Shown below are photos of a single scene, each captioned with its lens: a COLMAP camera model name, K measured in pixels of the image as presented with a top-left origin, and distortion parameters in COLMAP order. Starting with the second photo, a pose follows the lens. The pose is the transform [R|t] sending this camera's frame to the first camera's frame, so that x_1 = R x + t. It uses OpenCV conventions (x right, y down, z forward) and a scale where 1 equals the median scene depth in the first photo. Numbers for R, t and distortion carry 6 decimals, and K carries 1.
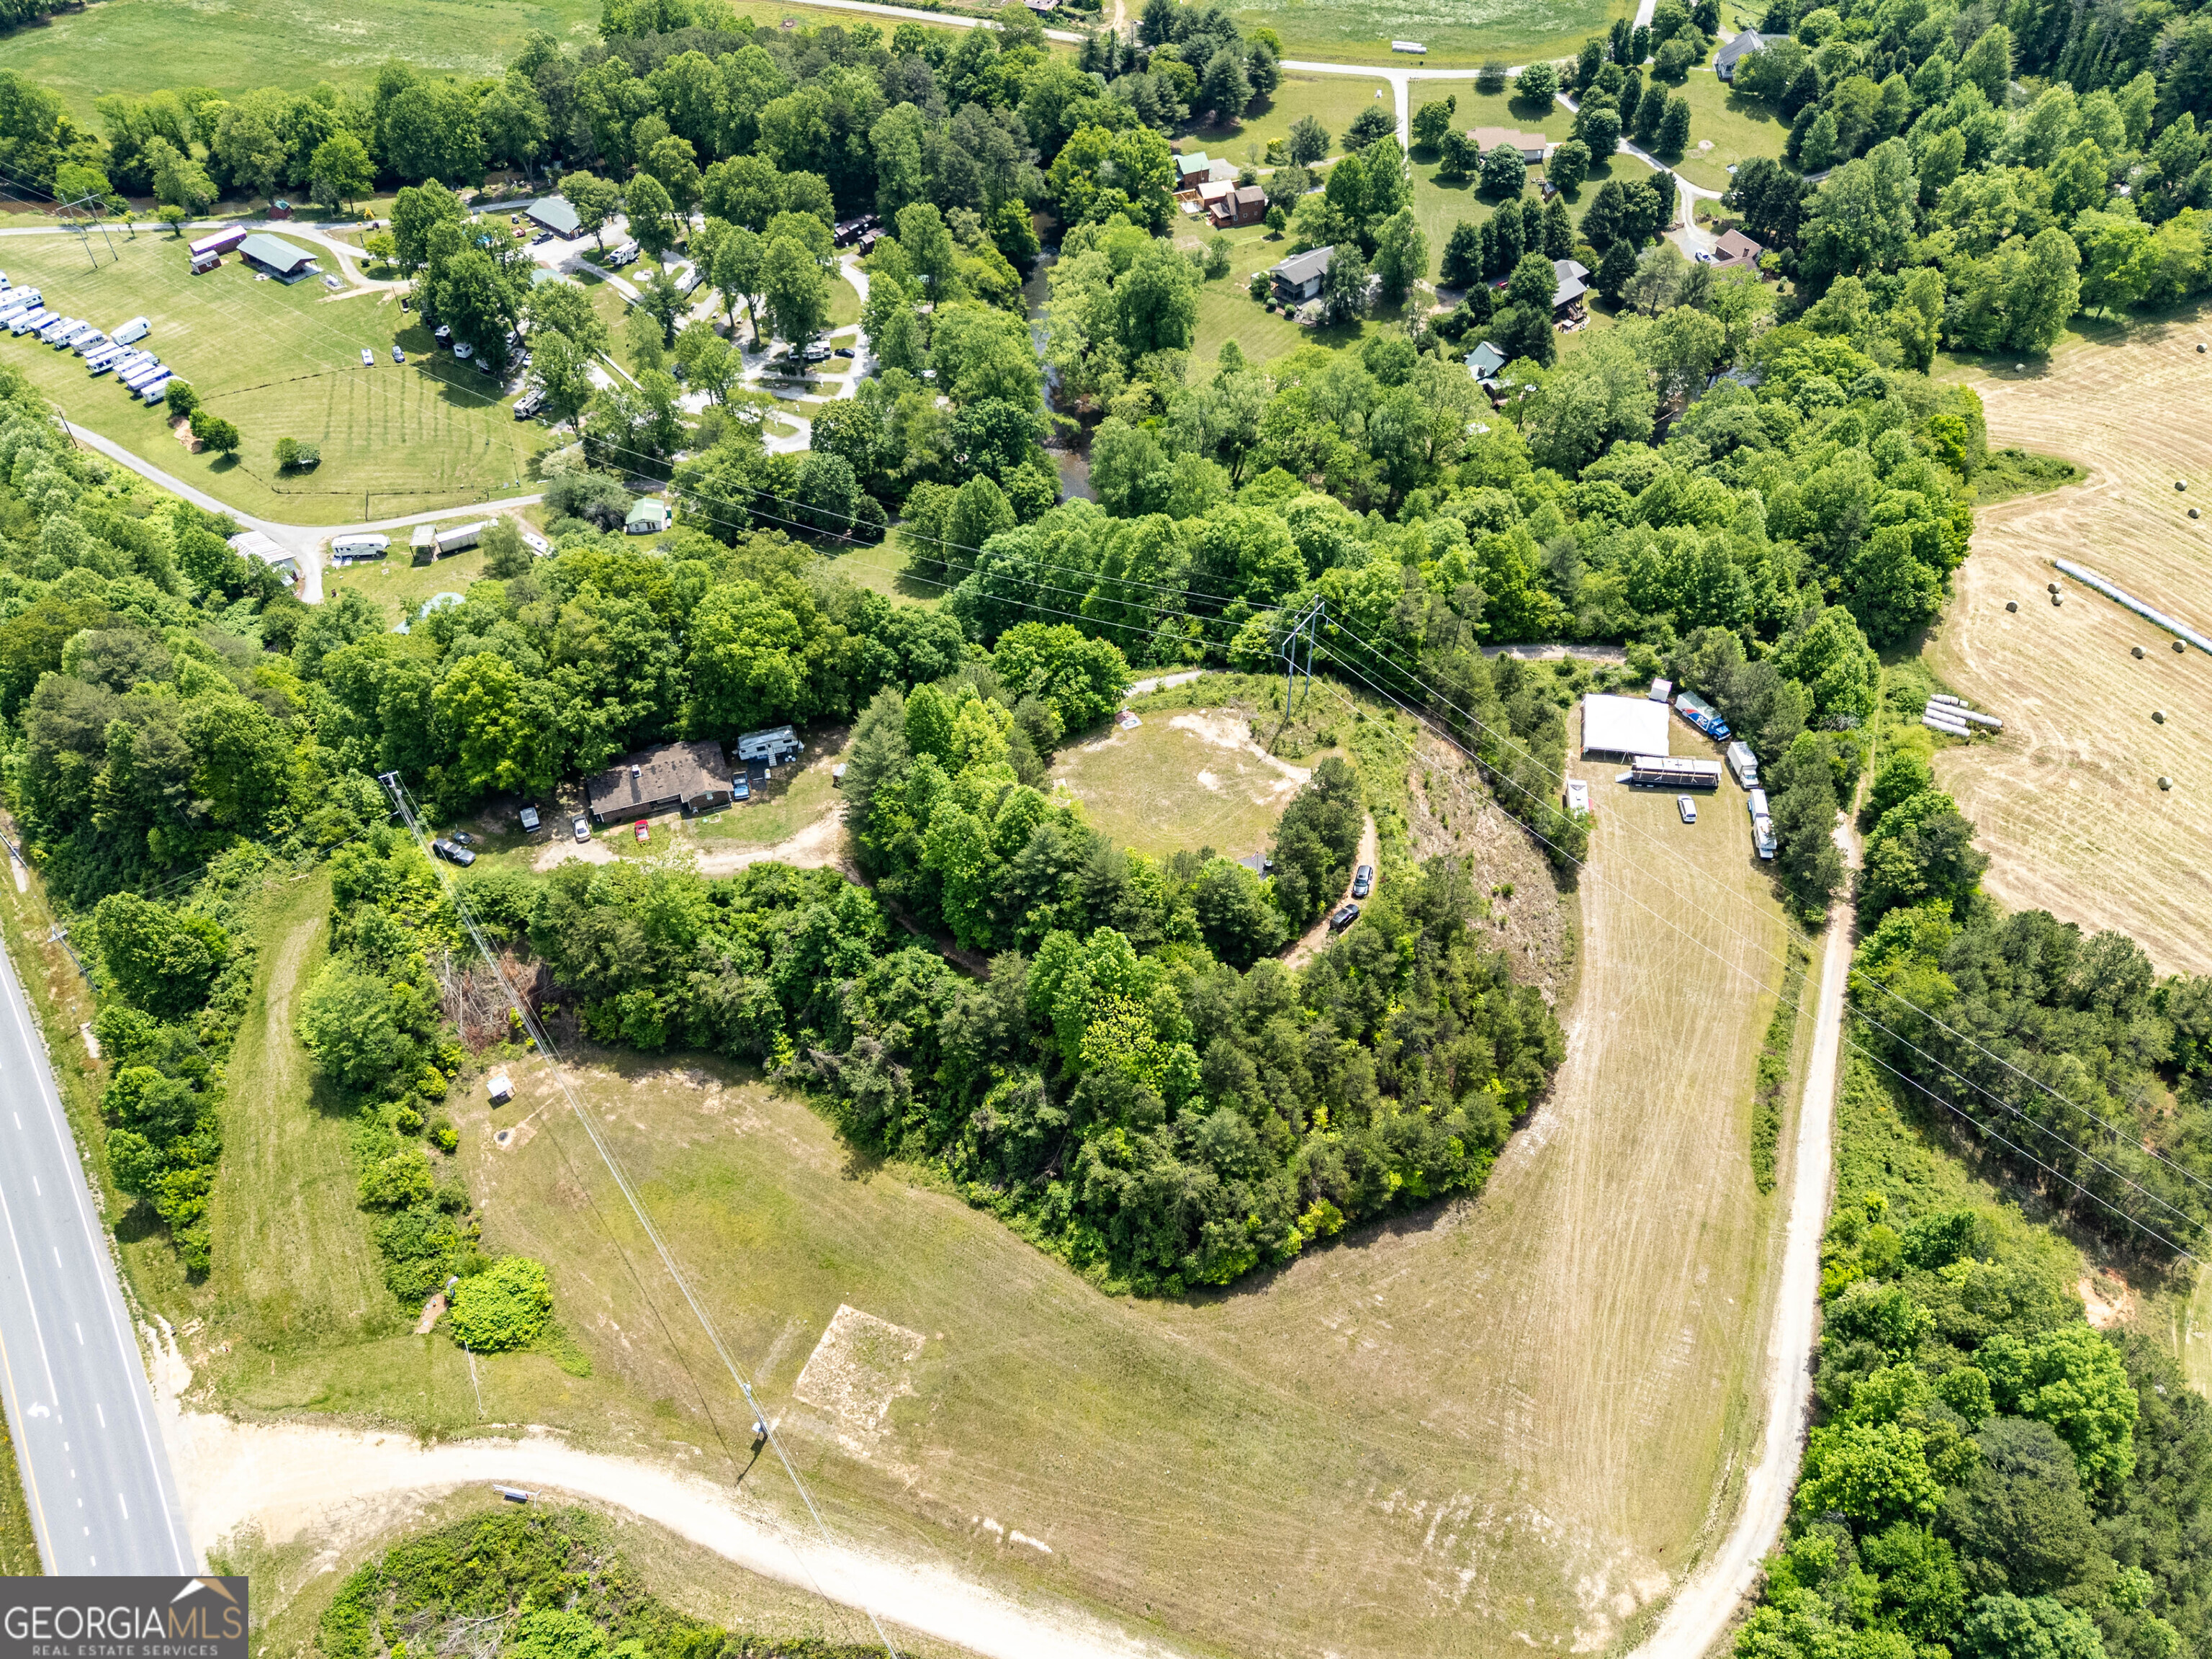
lens RADIAL K [[1638.9, 0, 1111.5], [0, 1638.9, 826.6], [0, 0, 1]] dist [0.070637, -0.061441]
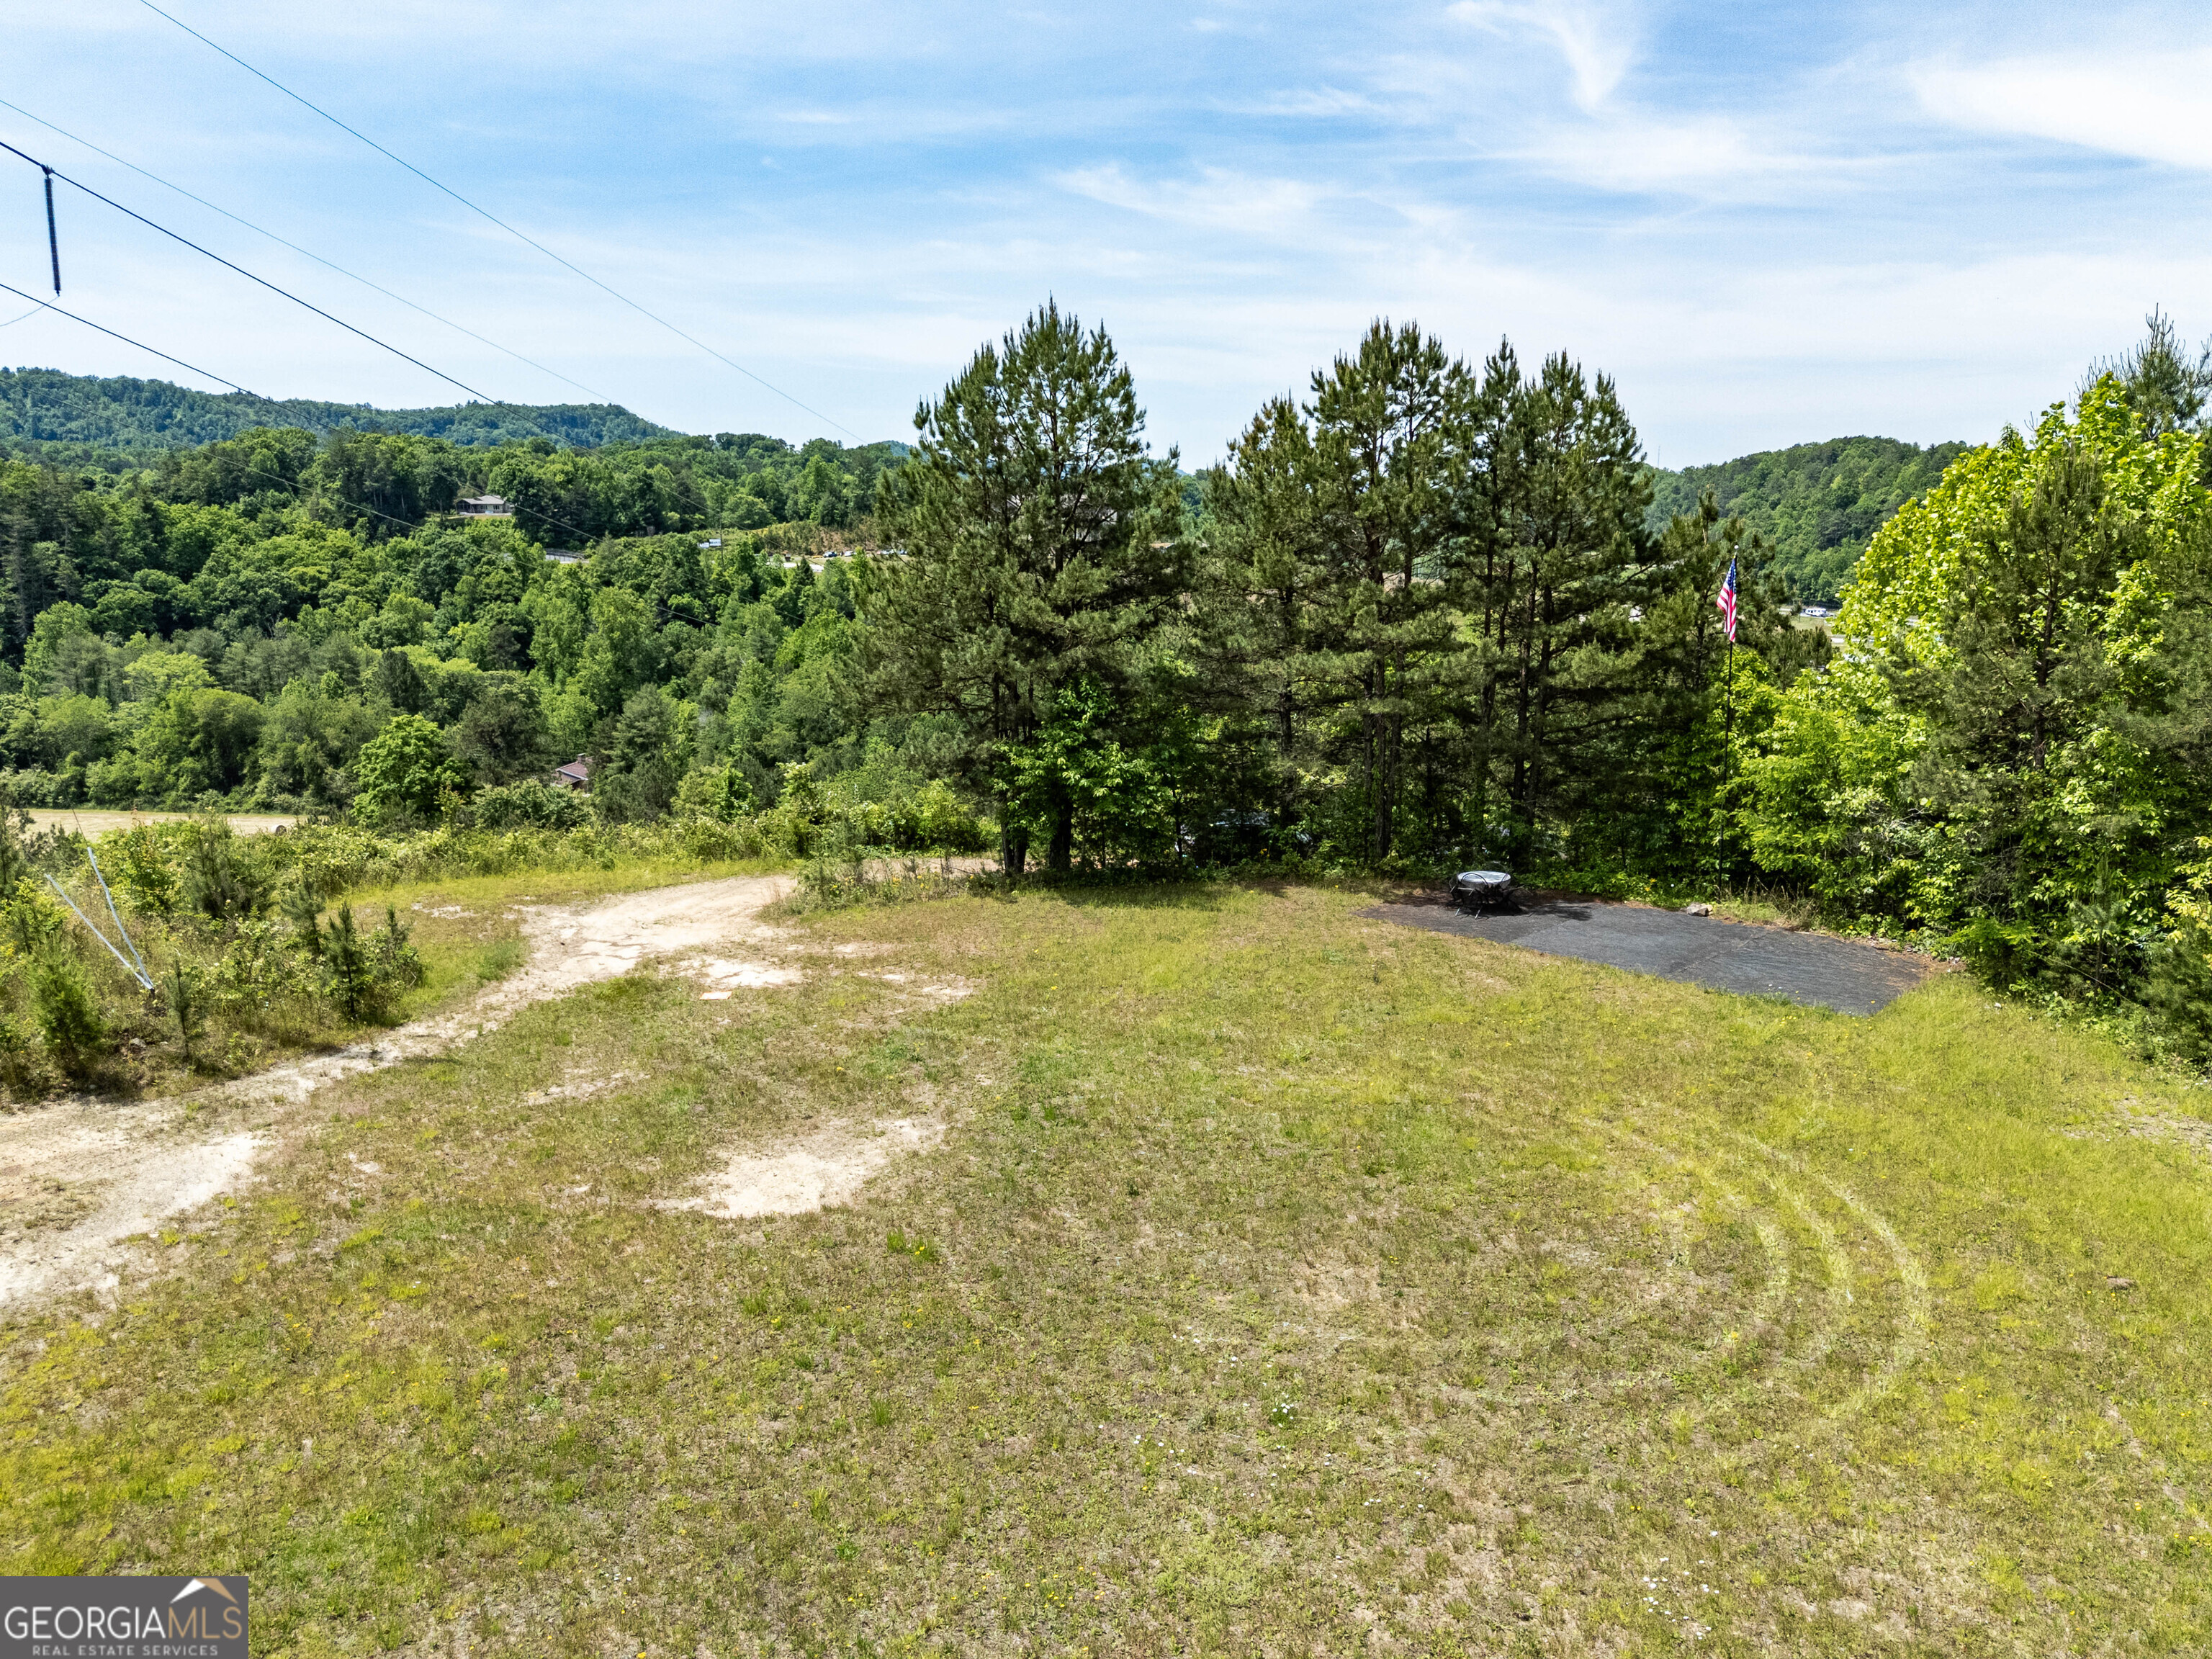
lens RADIAL K [[1638.9, 0, 1111.5], [0, 1638.9, 826.6], [0, 0, 1]] dist [0.070637, -0.061441]
pose [[-0.420385, -0.163789, 0.892440, -0.039819], [0.650931, 0.630775, 0.422388, -0.082960], [-0.632112, 0.758483, -0.158553, 1.153359]]
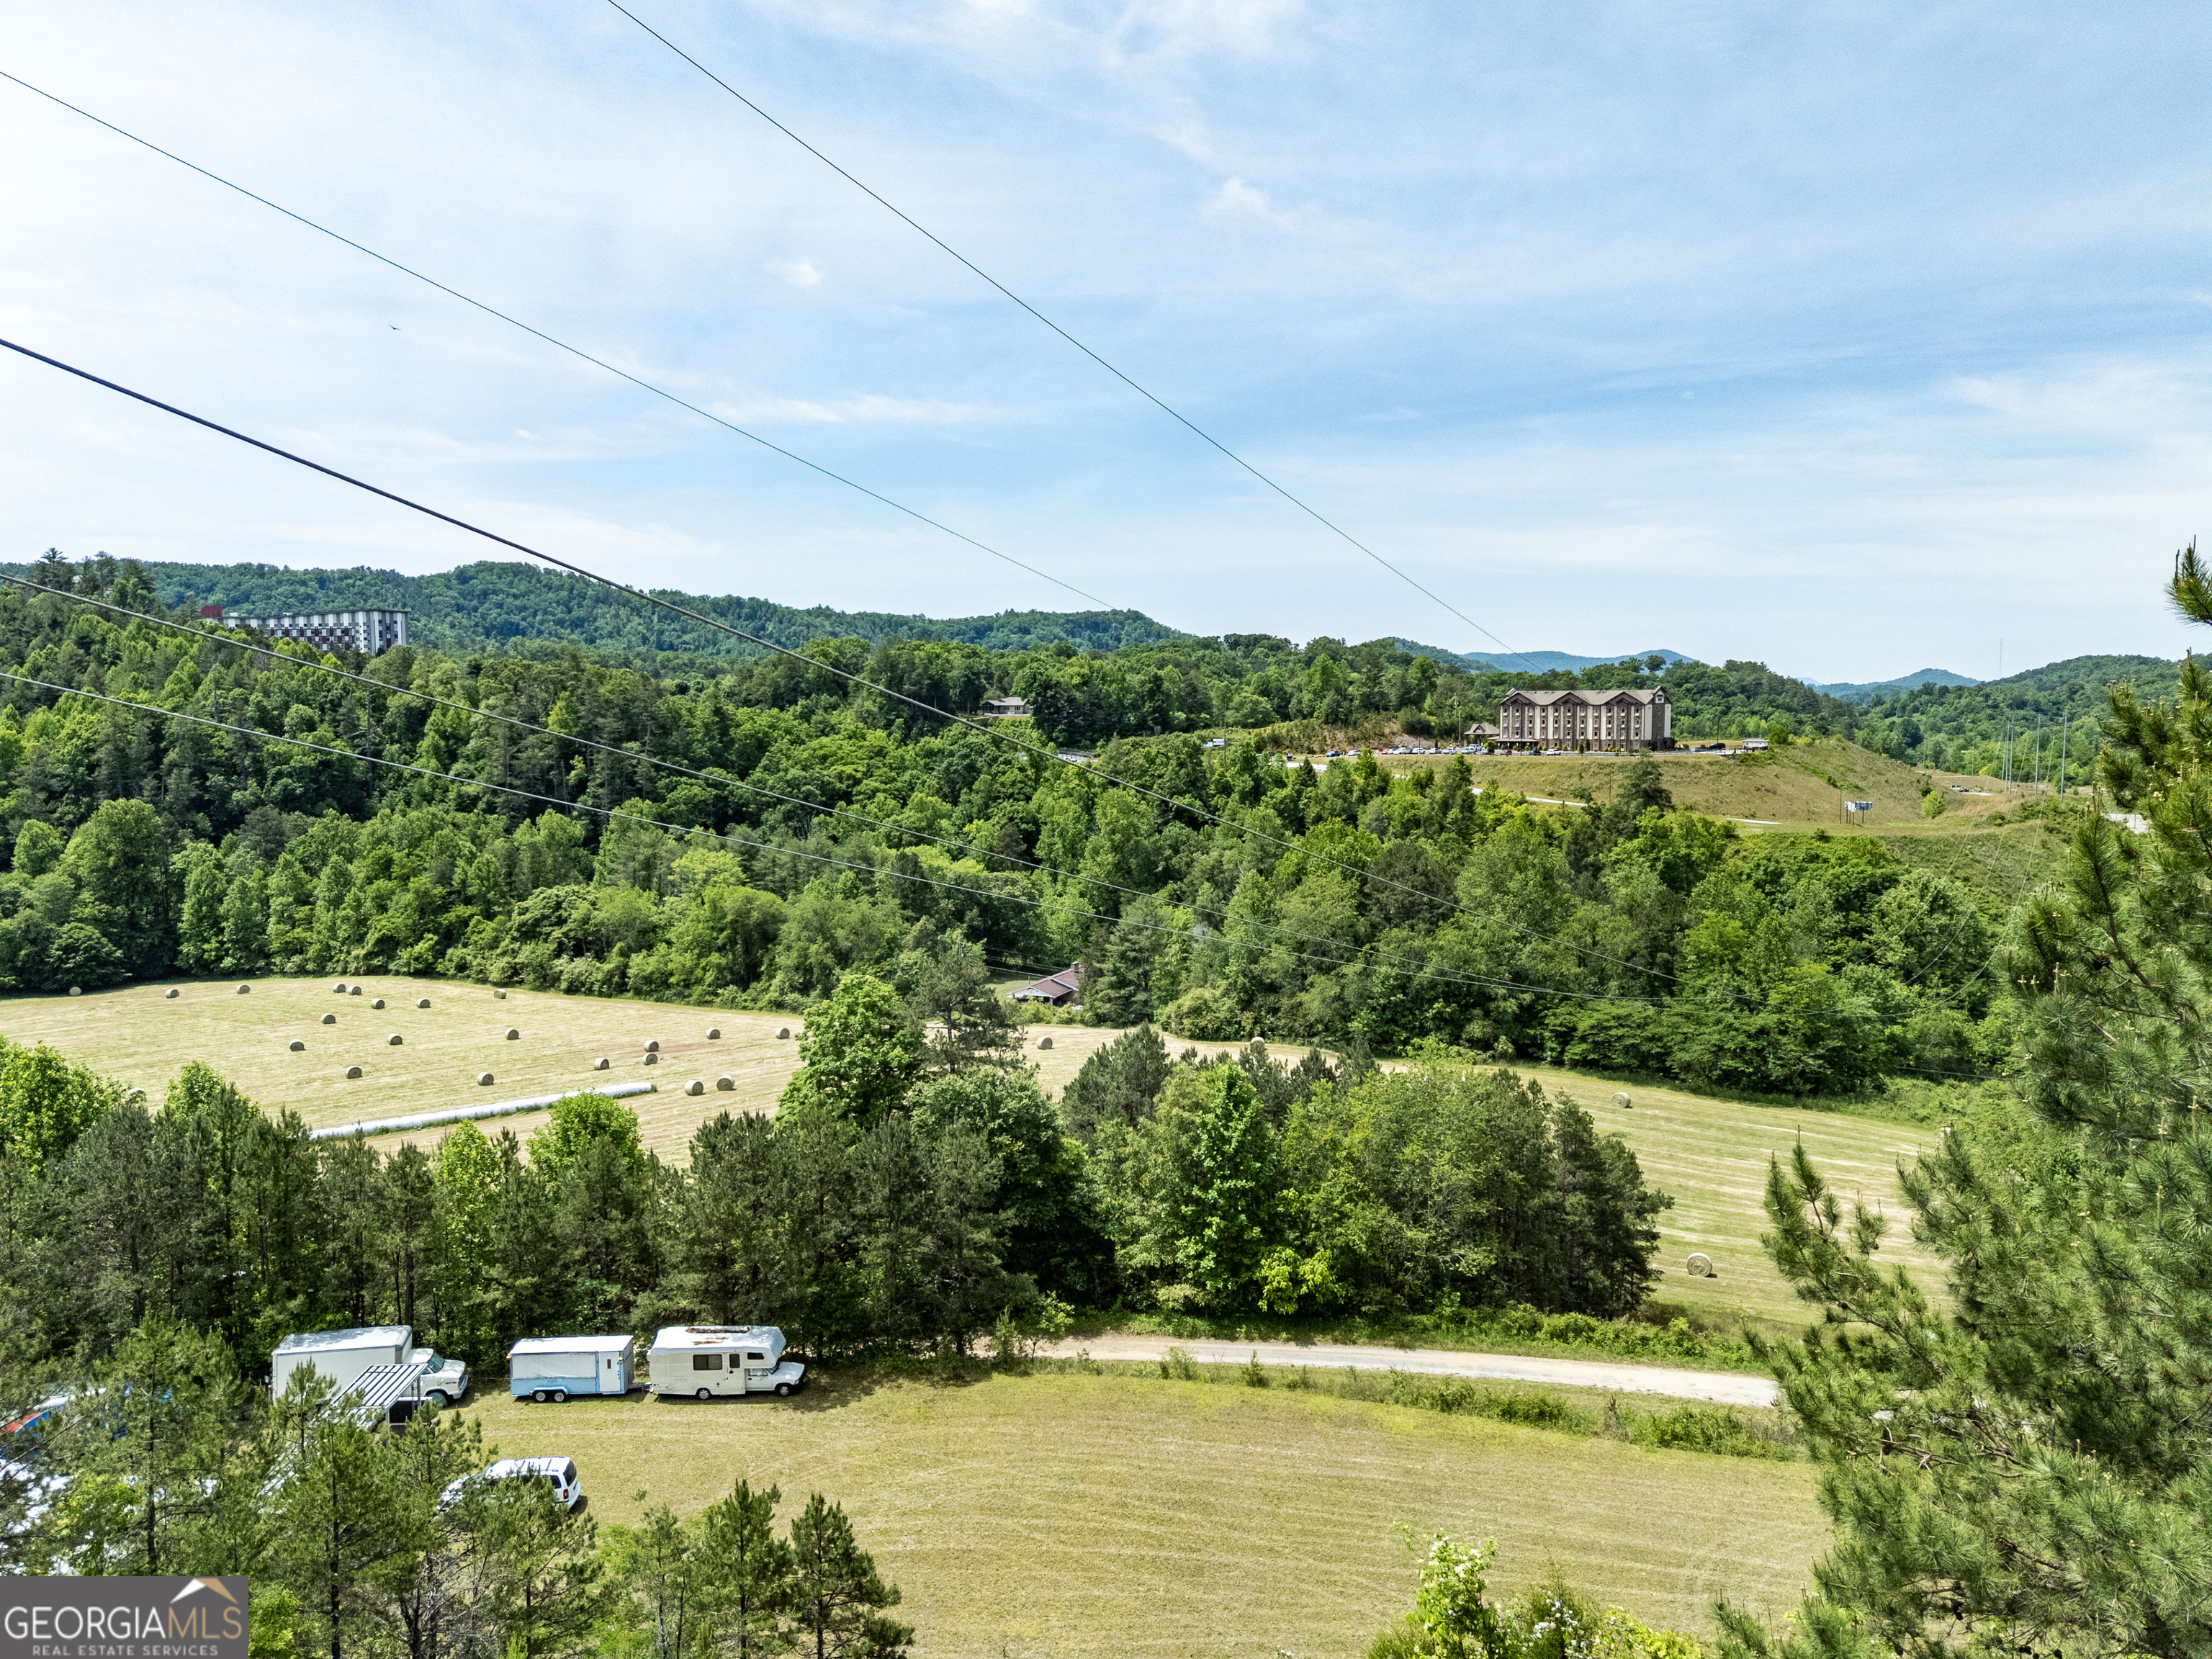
lens RADIAL K [[1629.8, 0, 1112.3], [0, 1629.8, 834.1], [0, 0, 1]] dist [0.091152, -0.090536]
pose [[-0.136538, -0.070383, 0.988131, 0.112954], [0.709389, 0.689292, 0.147119, -0.068617], [-0.691466, 0.721057, -0.044186, 1.127451]]
